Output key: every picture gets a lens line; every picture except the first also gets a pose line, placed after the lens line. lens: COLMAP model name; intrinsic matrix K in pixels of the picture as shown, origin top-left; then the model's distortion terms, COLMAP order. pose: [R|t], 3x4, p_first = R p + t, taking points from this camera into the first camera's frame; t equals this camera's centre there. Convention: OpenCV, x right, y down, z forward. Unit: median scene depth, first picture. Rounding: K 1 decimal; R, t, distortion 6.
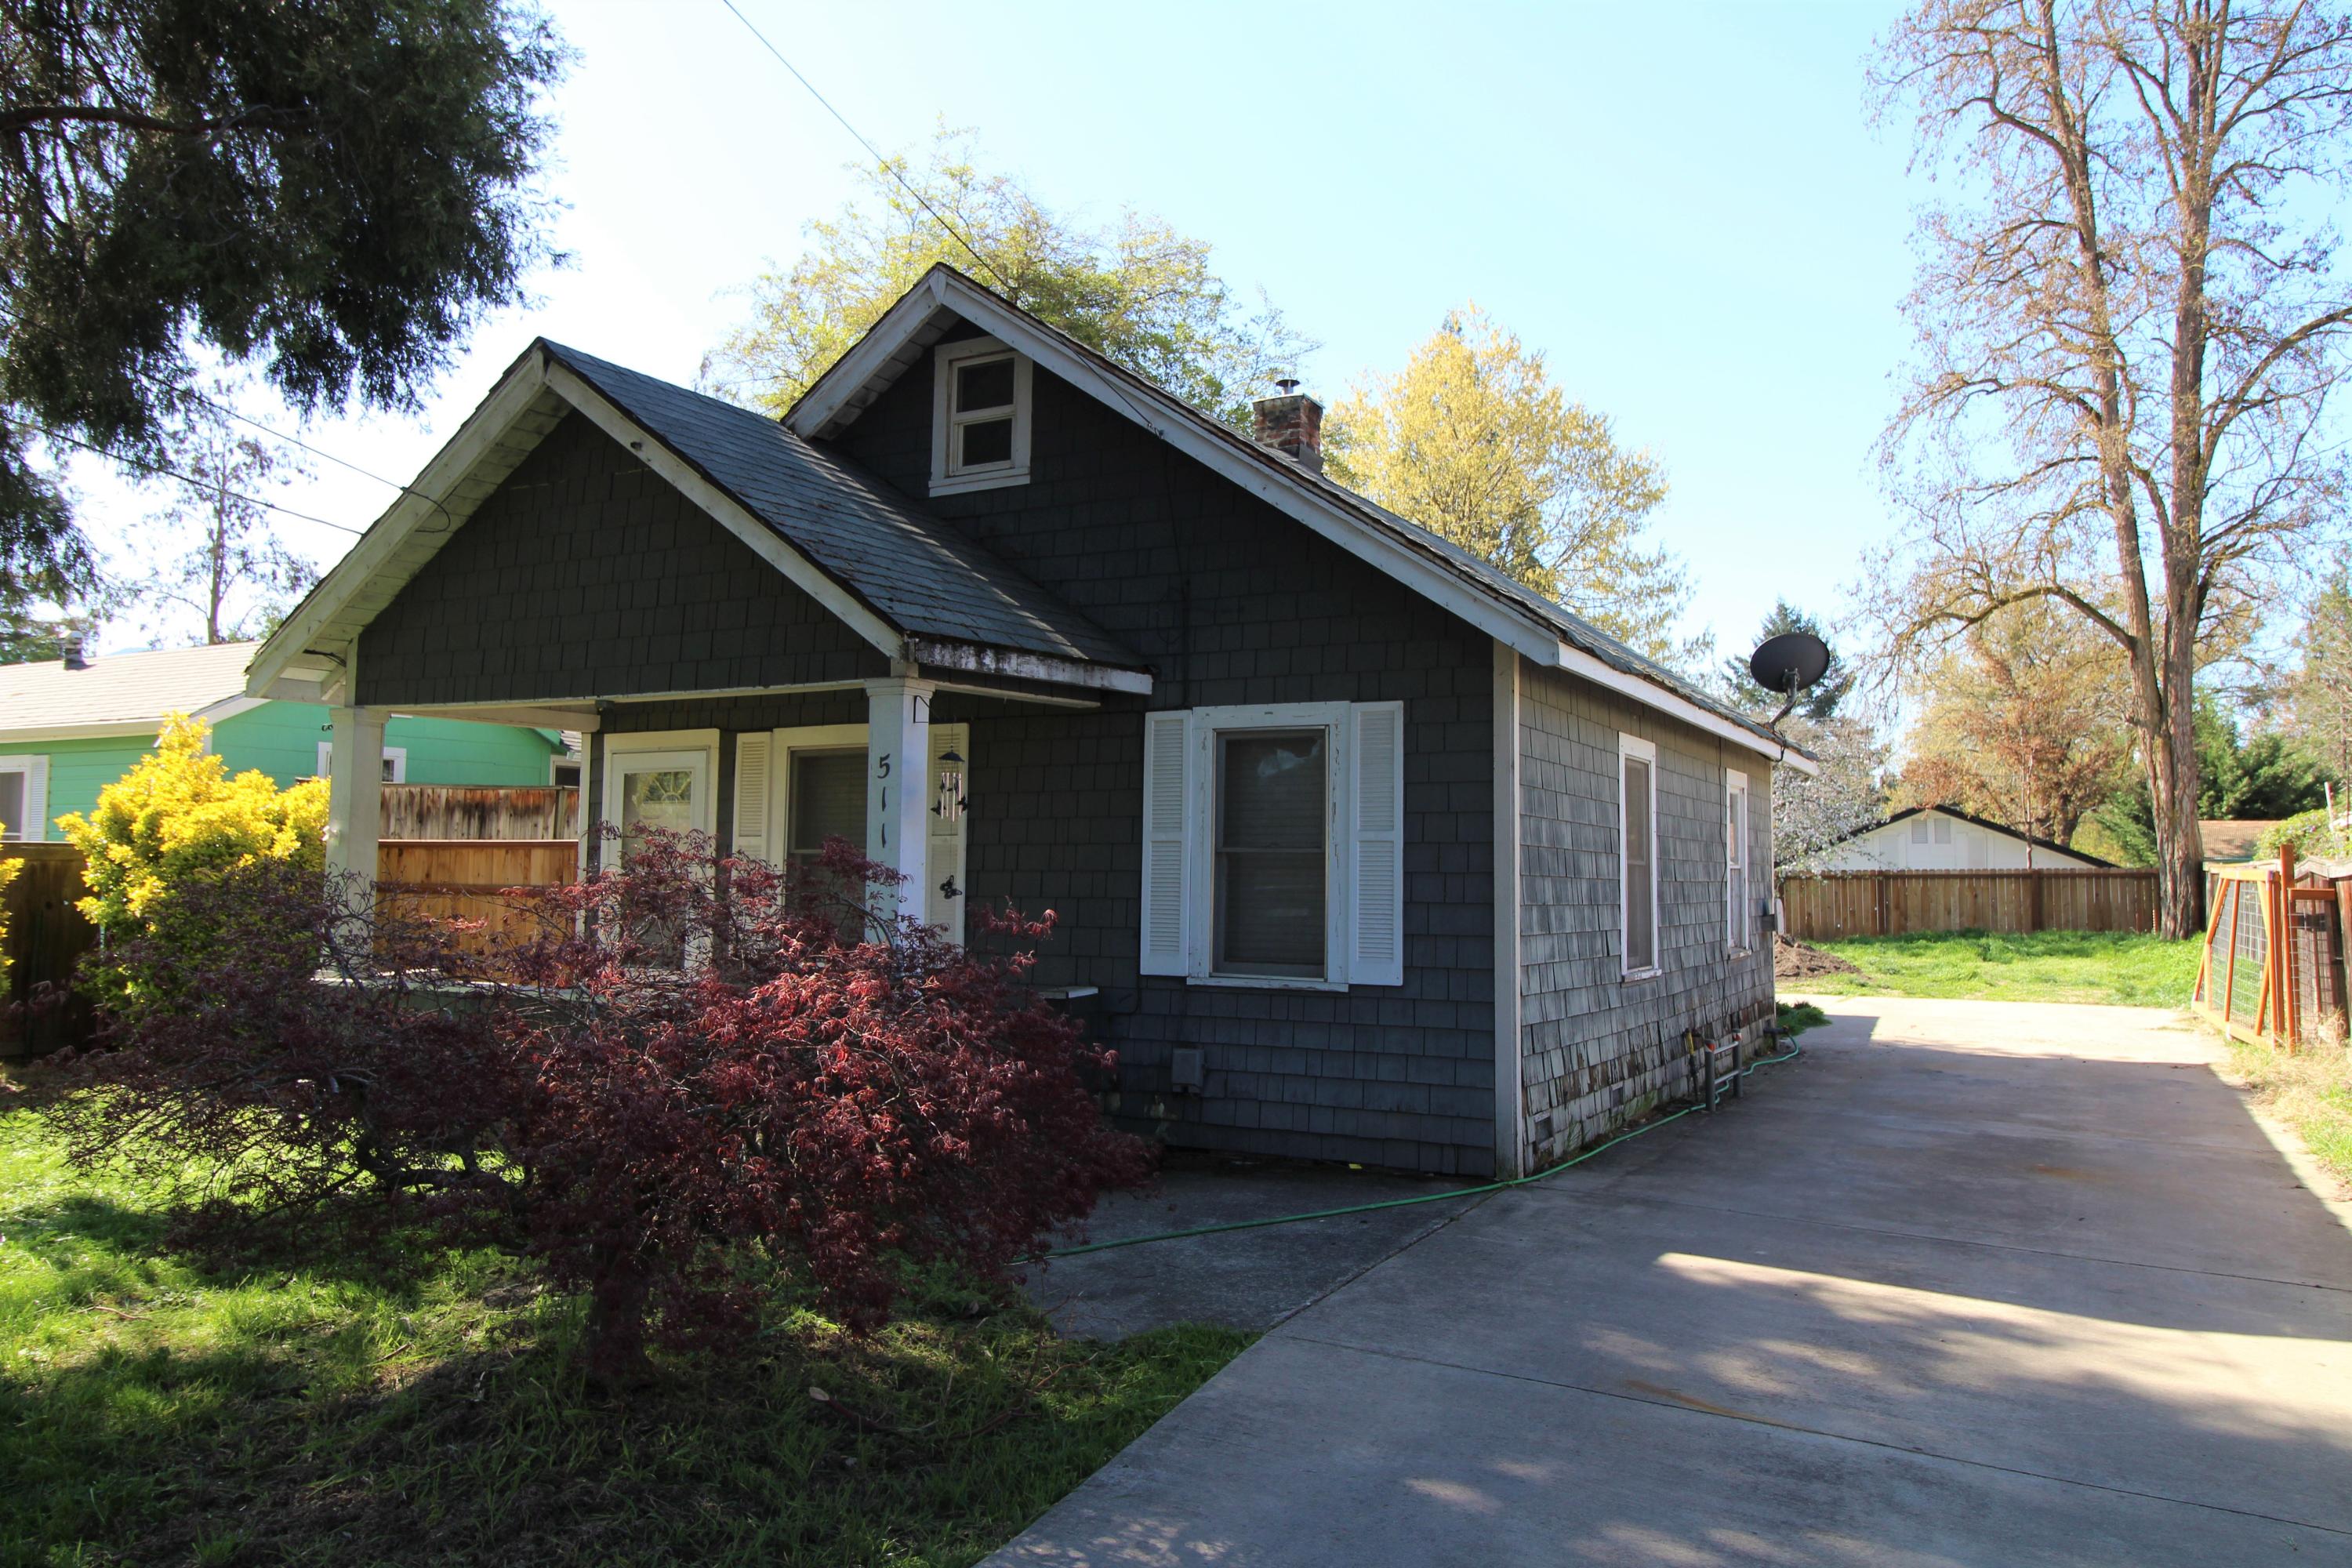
lens RADIAL K [[1649.1, 0, 1179.6], [0, 1649.1, 782.0], [0, 0, 1]] dist [0.003208, 0.001817]
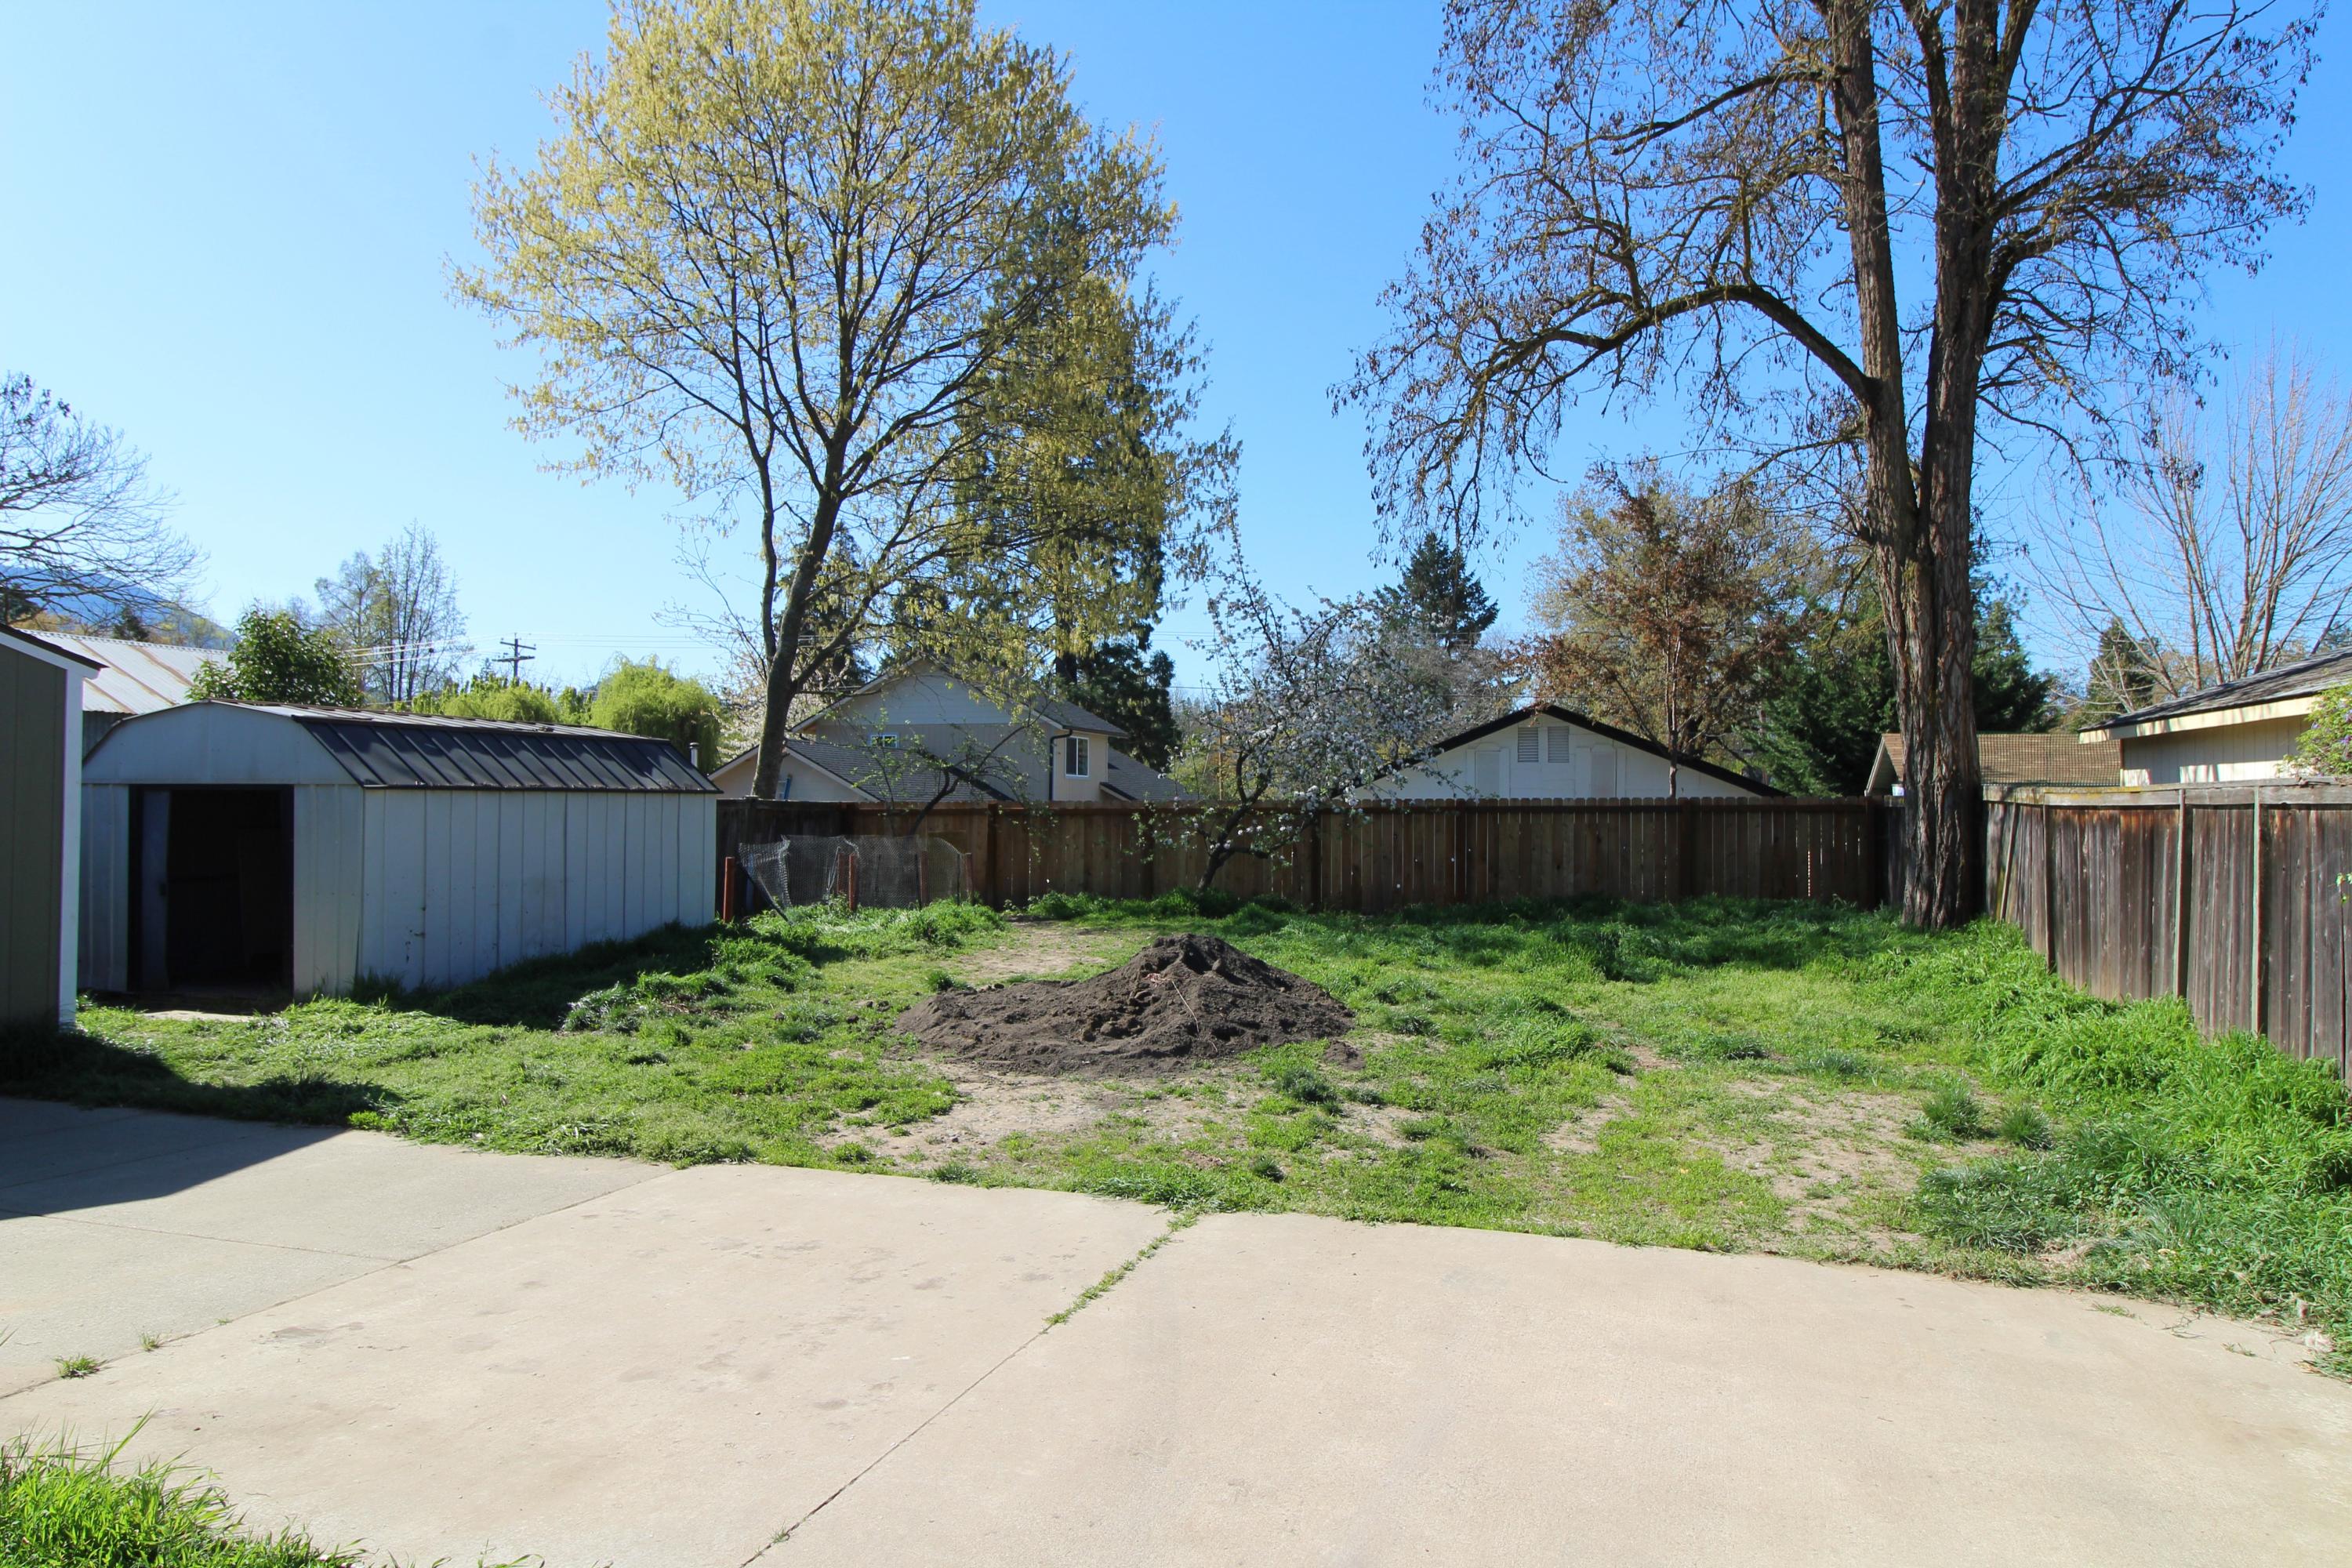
lens RADIAL K [[1520.7, 0, 1174.3], [0, 1520.7, 788.2], [0, 0, 1]] dist [-0.008477, -0.002086]
pose [[0.985024, 0.005726, 0.172321, 0.257560], [-0.013864, 0.998842, 0.046060, 0.028282], [-0.171858, -0.047759, 0.983963, 0.528814]]
